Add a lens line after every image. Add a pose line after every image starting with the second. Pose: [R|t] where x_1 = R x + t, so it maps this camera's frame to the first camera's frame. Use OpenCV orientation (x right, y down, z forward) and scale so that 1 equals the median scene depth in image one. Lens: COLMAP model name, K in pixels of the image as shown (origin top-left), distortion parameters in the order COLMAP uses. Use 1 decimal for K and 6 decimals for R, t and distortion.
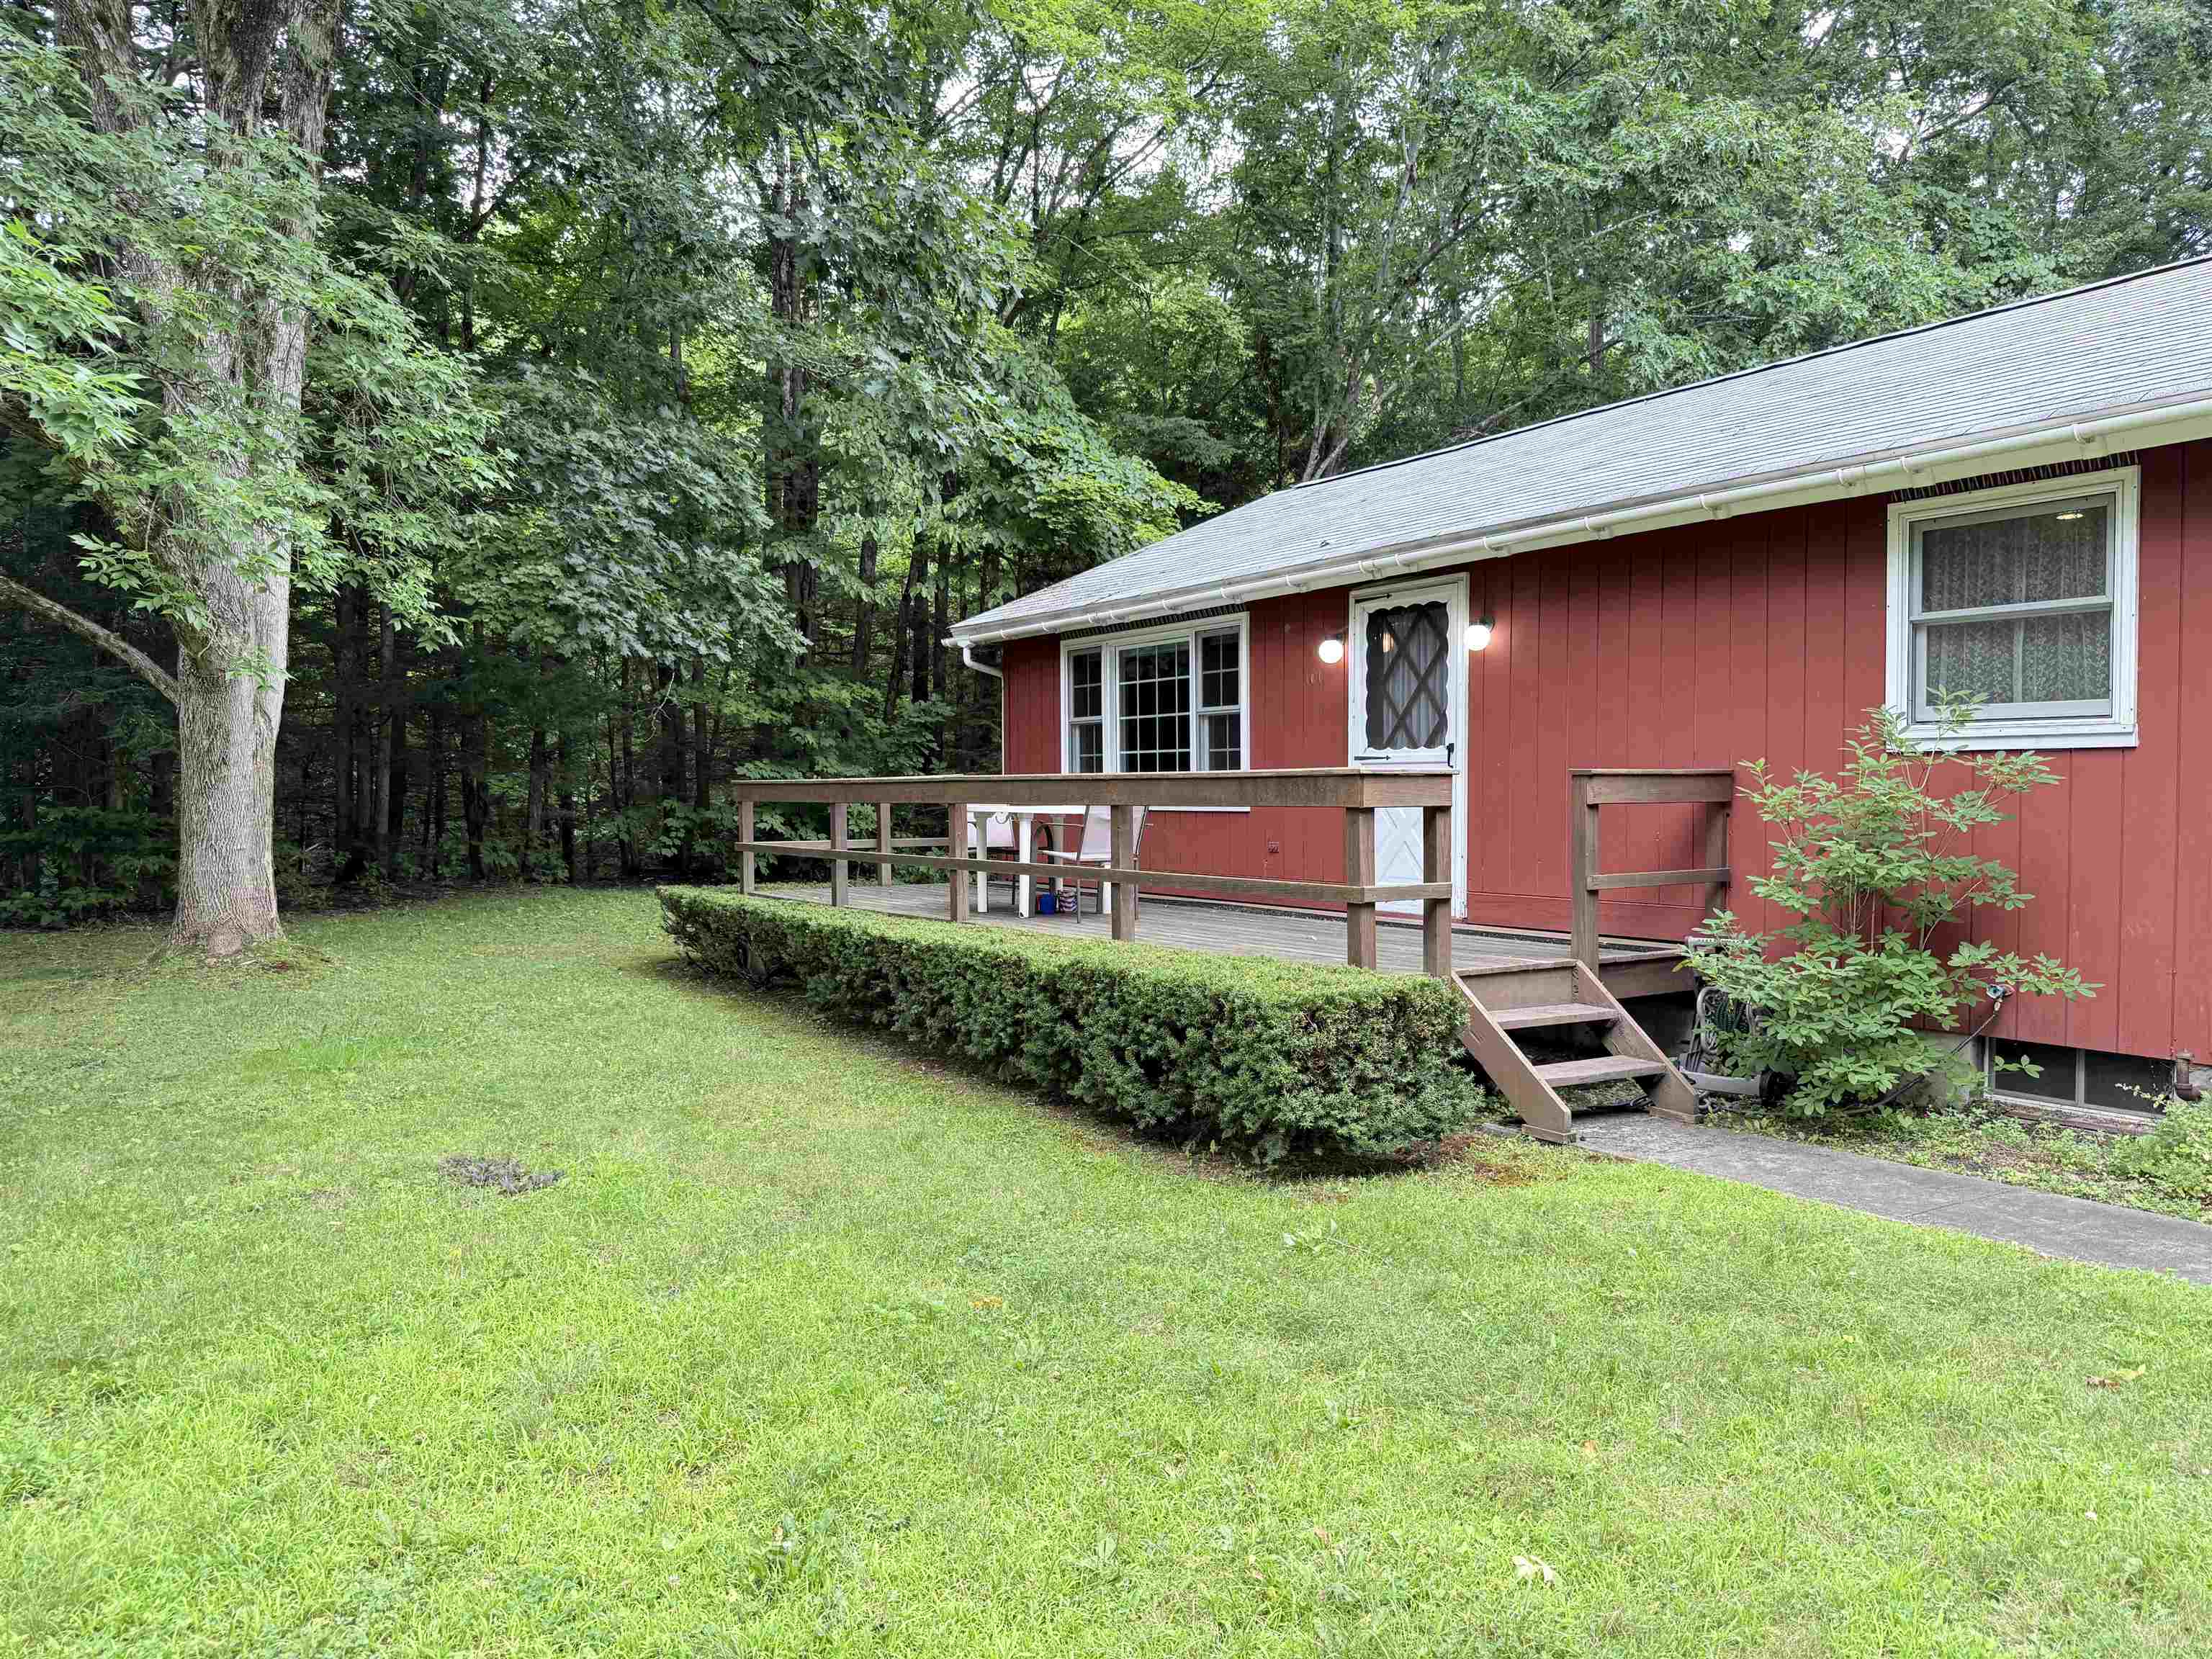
lens RADIAL K [[1562.6, 0, 1109.4], [0, 1562.6, 843.1], [0, 0, 1]] dist [0.003345, 0.000197]
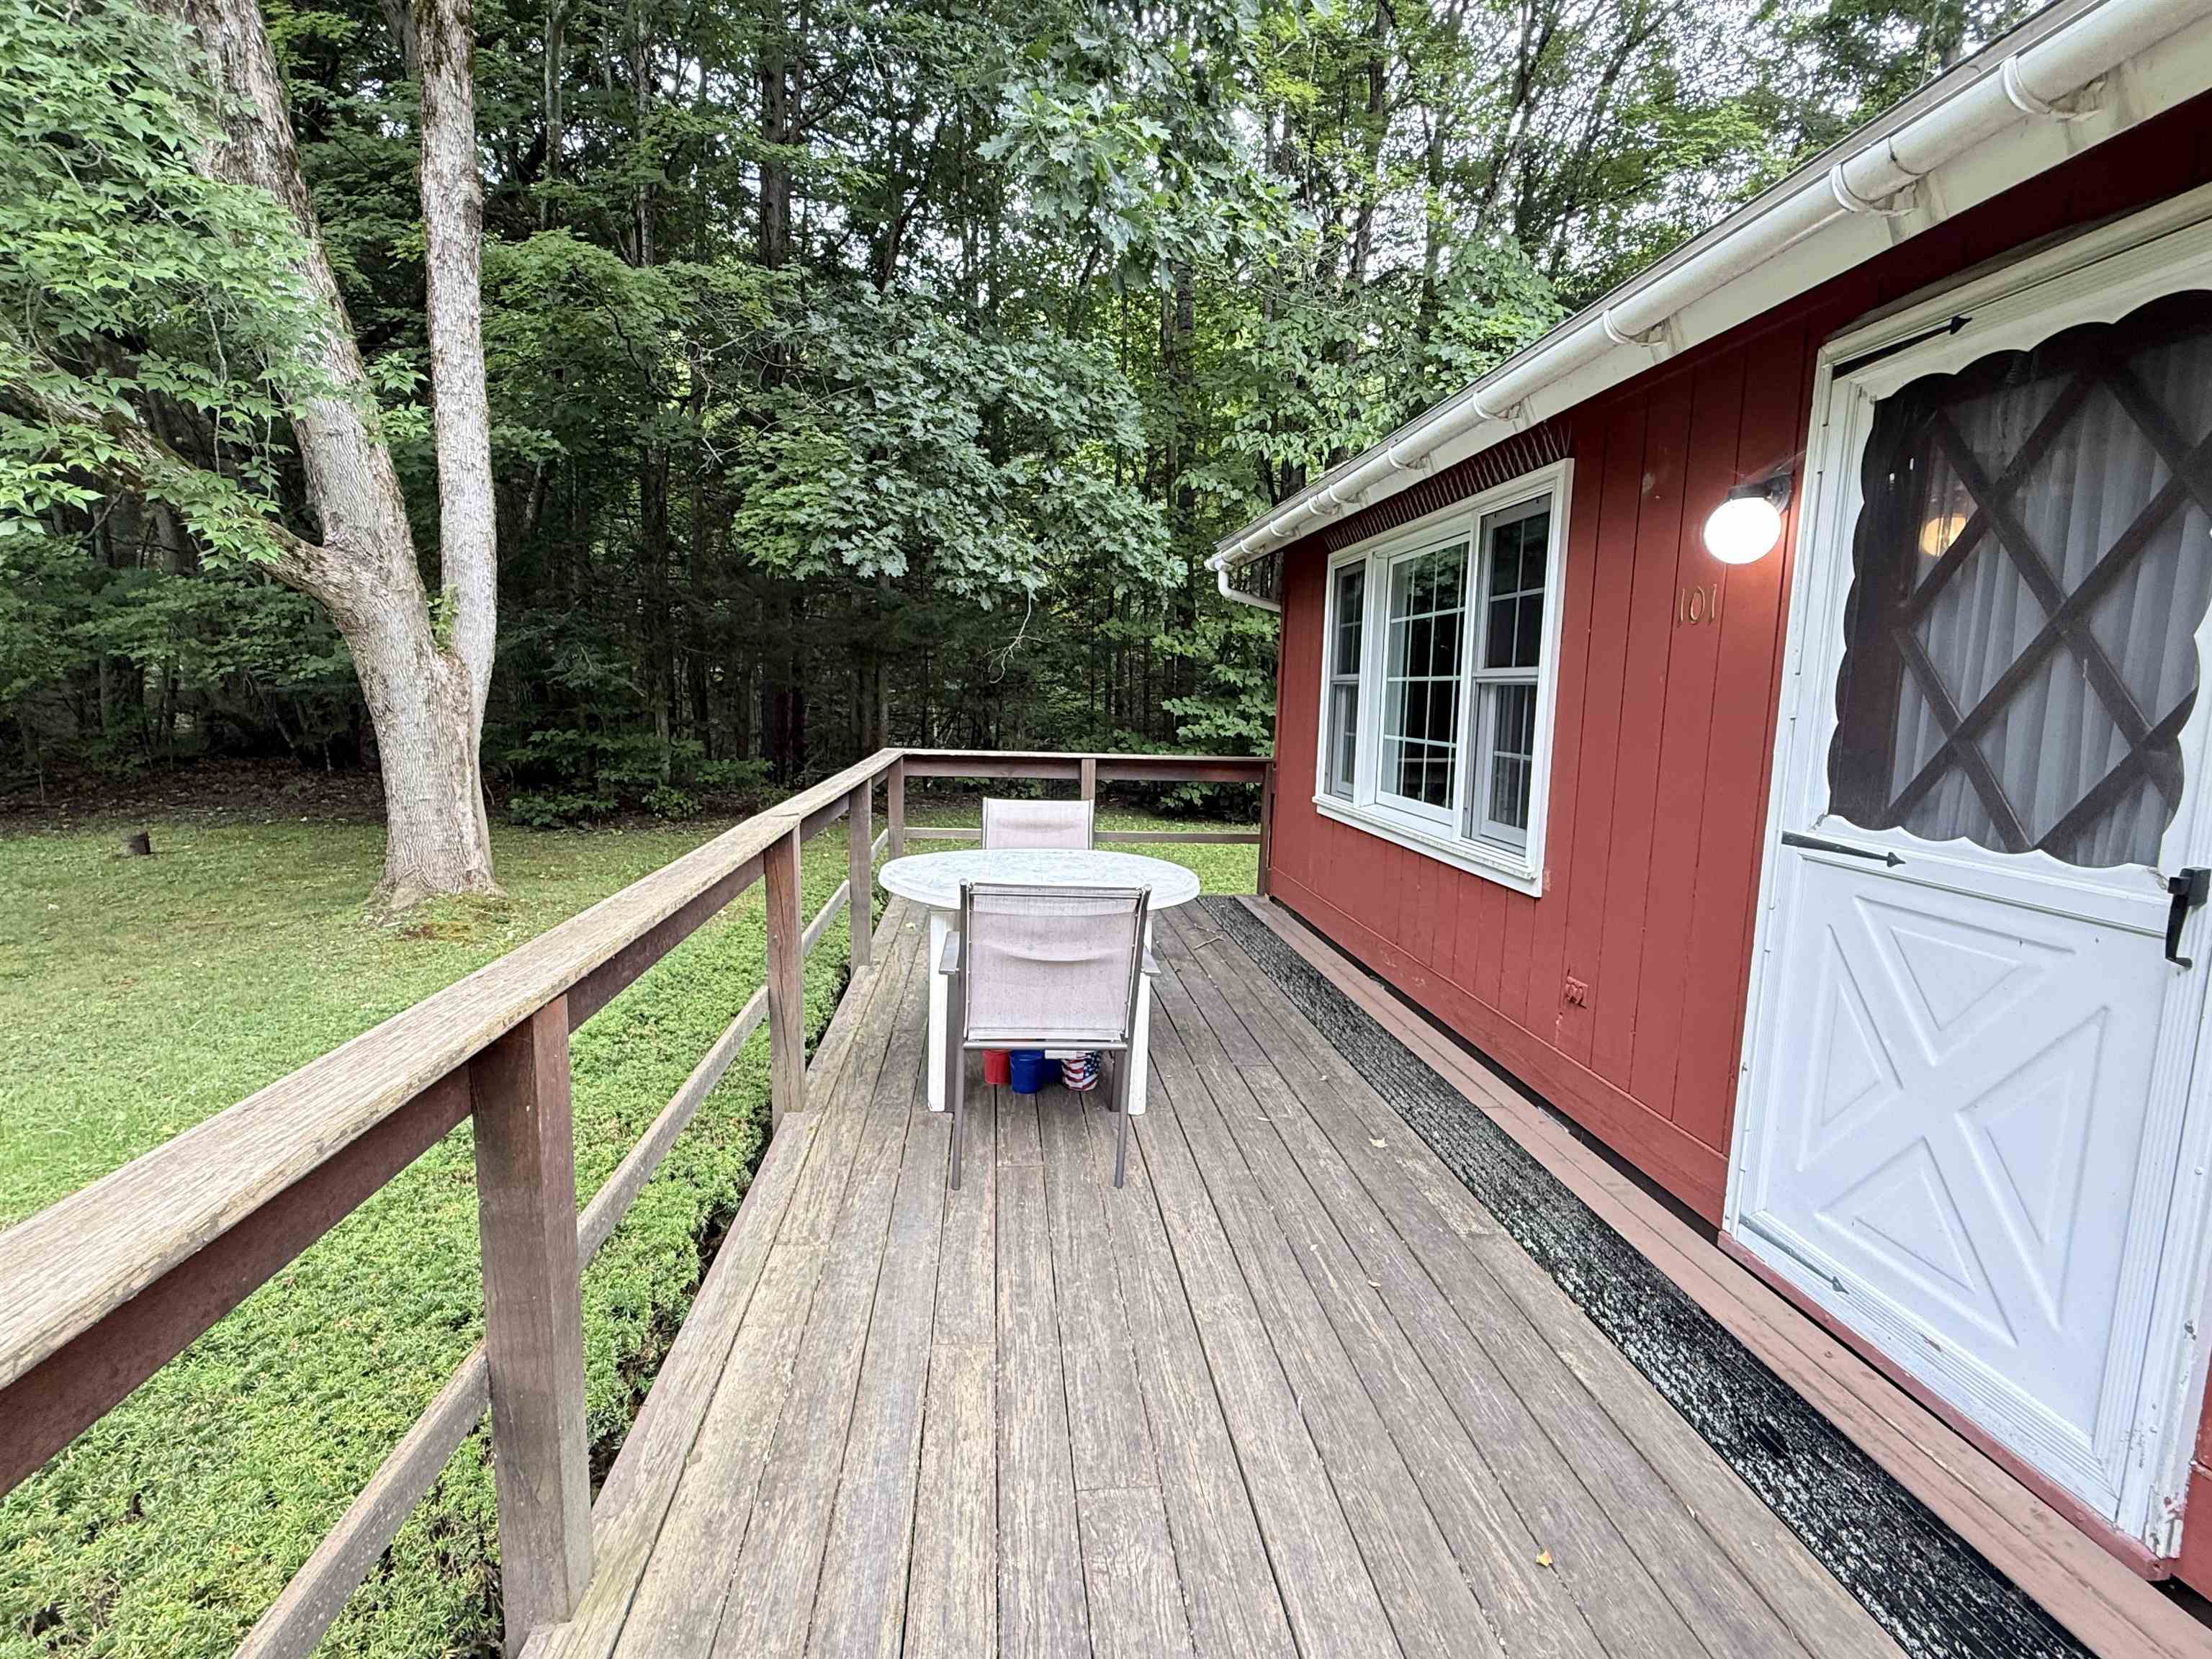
lens RADIAL K [[1089.9, 0, 1098.7], [0, 1089.9, 832.8], [0, 0, 1]] dist [-0.006359, -0.000071]
pose [[0.882731, 0.088018, -0.461562, 0.134720], [-0.045368, 0.993675, 0.102724, -0.074291], [0.467684, -0.069738, 0.881141, 0.718807]]
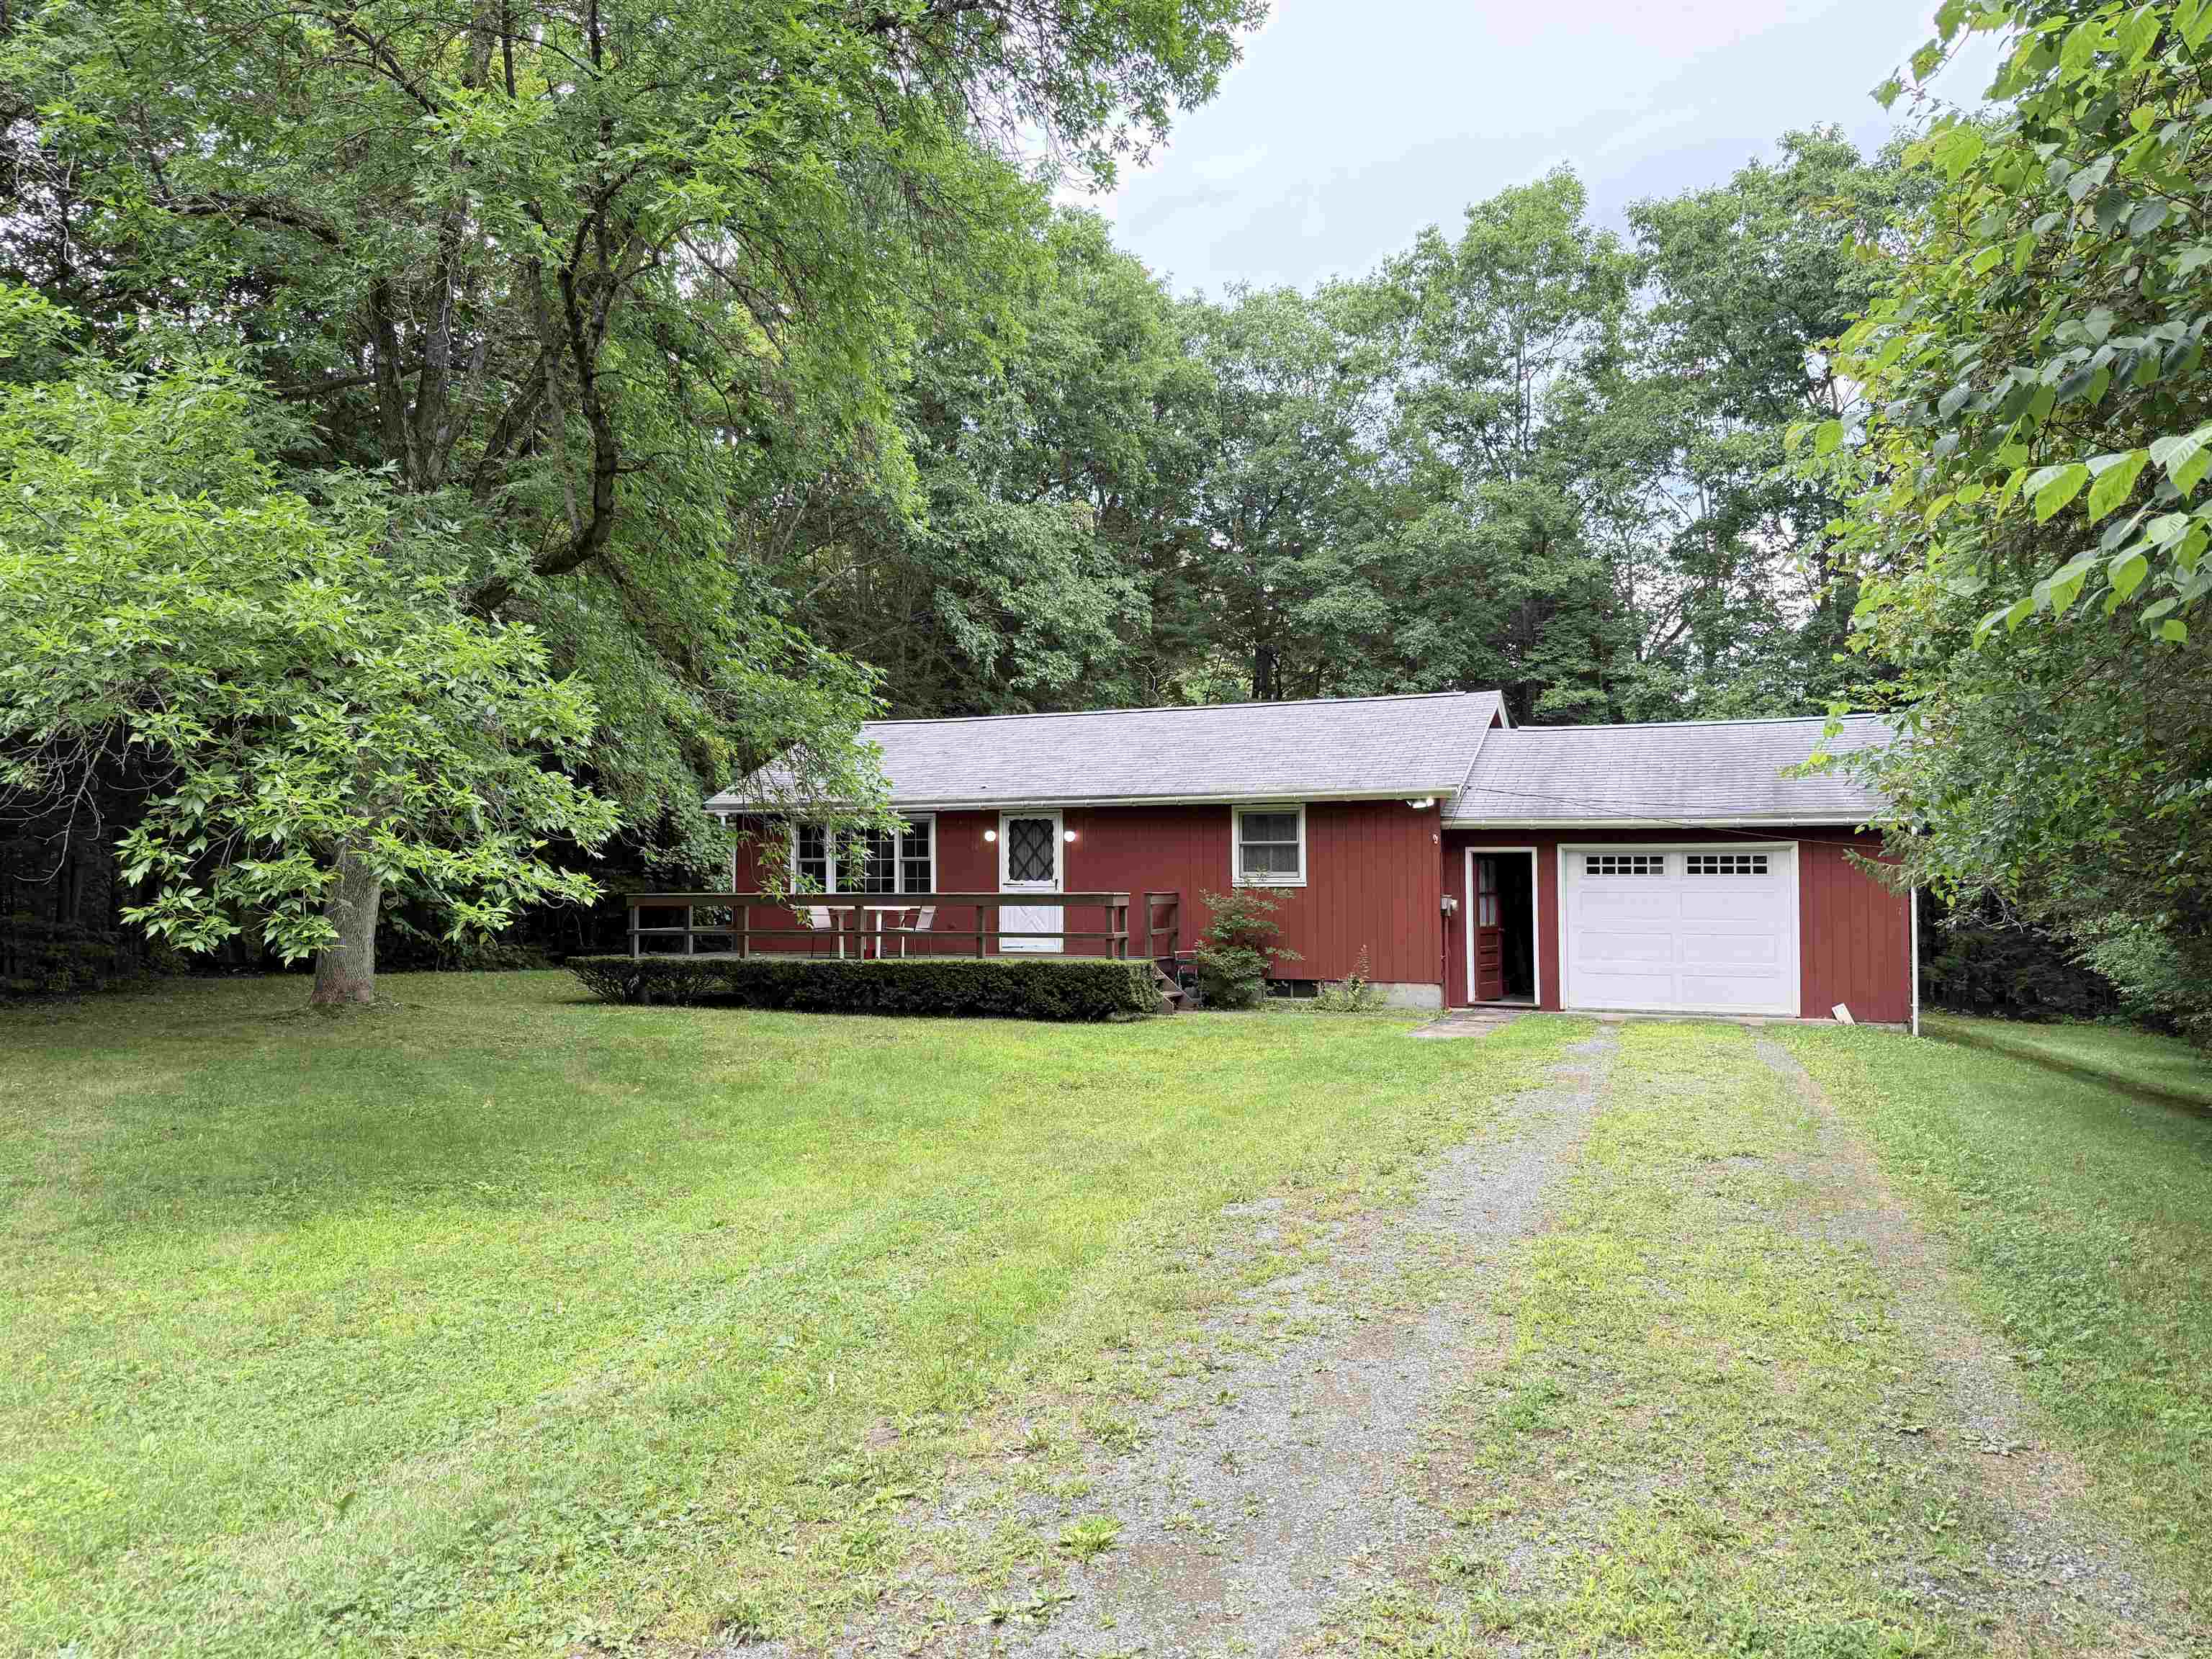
lens RADIAL K [[1562.6, 0, 1103.4], [0, 1562.6, 828.7], [0, 0, 1]] dist [0.003345, 0.000197]
pose [[0.816439, 0.019121, 0.577115, -1.053423], [0.018398, 0.998083, -0.059096, 0.002678], [-0.577139, 0.058866, 0.814522, -0.957507]]
